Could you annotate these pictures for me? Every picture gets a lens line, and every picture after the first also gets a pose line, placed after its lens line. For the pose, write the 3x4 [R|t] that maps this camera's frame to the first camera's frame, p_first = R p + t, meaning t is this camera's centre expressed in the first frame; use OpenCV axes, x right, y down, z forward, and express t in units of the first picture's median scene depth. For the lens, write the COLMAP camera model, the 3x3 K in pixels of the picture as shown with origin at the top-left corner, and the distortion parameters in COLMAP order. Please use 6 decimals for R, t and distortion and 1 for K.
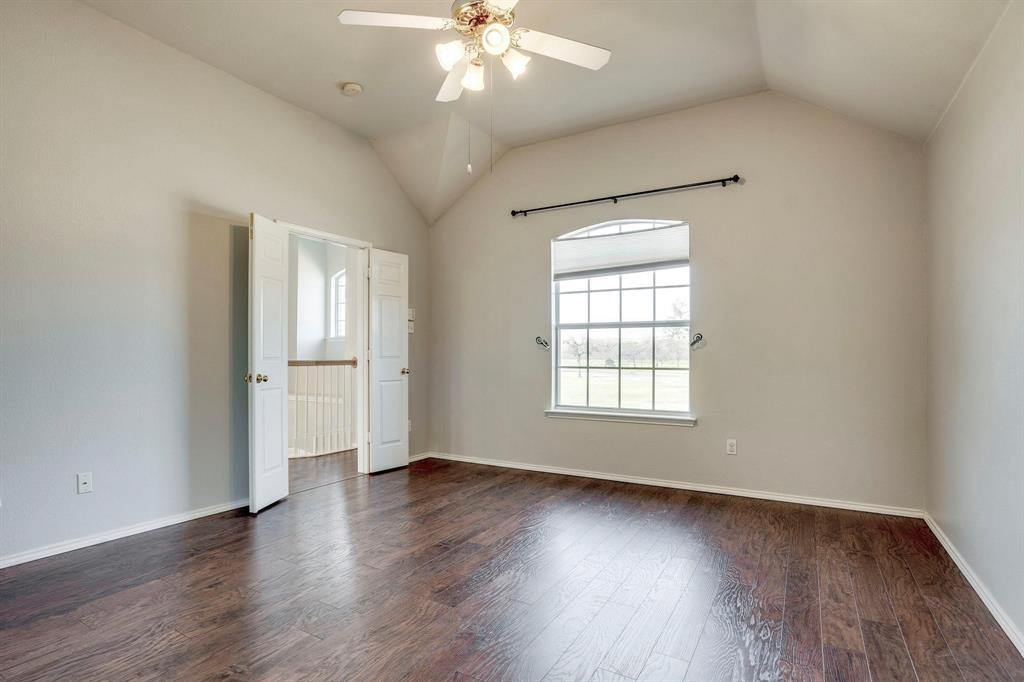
lens RADIAL K [[492.3, 0, 511.1], [0, 492.3, 356.0], [0, 0, 1]] dist [-0.000833, -0.000059]
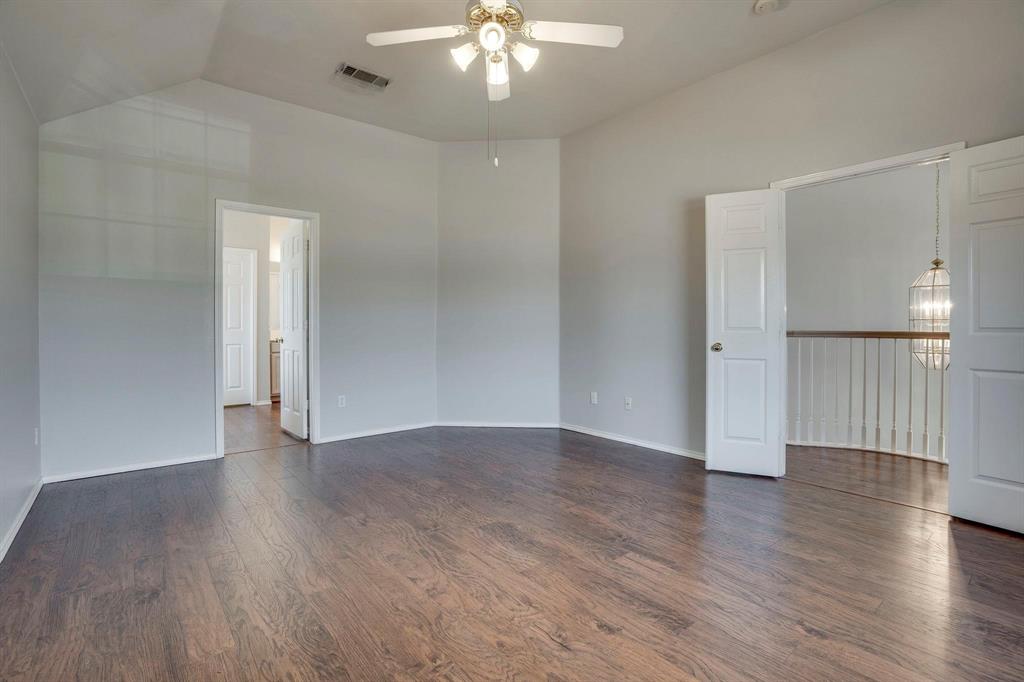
lens RADIAL K [[502.2, 0, 511.5], [0, 502.2, 327.8], [0, 0, 1]] dist [-0.001568, -0.000333]
pose [[-0.334847, 0.004214, -0.942263, 0.710950], [0.003642, 0.999988, 0.003177, -0.001686], [0.942265, -0.002368, -0.334858, 1.013856]]
